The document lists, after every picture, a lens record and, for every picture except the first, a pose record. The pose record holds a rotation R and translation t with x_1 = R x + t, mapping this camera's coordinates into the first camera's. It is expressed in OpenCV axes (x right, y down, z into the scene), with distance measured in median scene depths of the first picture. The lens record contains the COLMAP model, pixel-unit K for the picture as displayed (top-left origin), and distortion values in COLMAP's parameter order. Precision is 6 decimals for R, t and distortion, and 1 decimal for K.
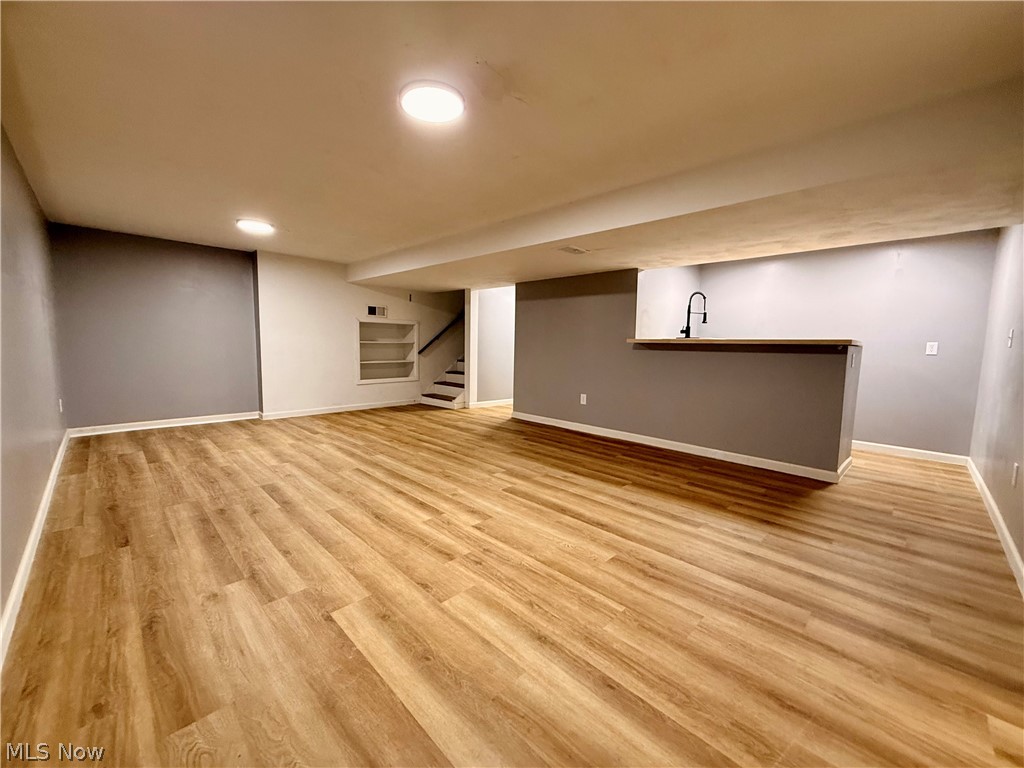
lens RADIAL K [[406.6, 0, 511.4], [0, 406.6, 383.1], [0, 0, 1]] dist [0.000619, 0.000684]
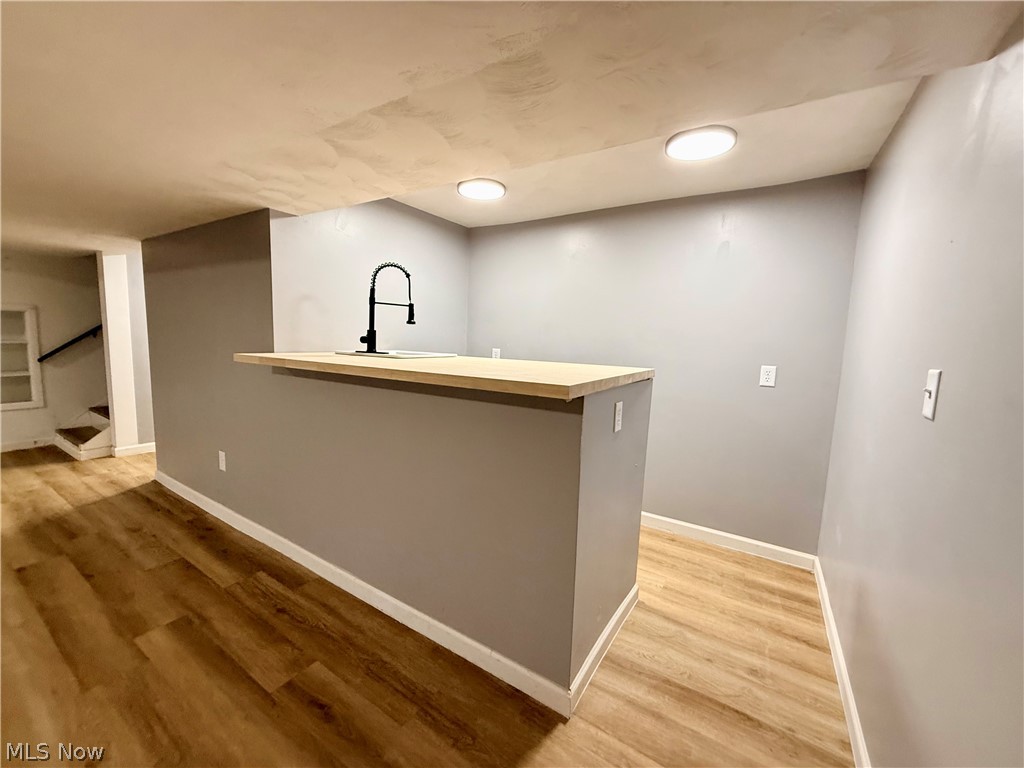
lens RADIAL K [[406.6, 0, 511.3], [0, 406.6, 383.1], [0, 0, 1]] dist [0.000619, 0.000684]
pose [[0.976250, -0.008260, 0.216490, 0.492978], [0.004253, 0.999811, 0.018969, -0.080754], [-0.216606, -0.017598, 0.976101, 0.458501]]
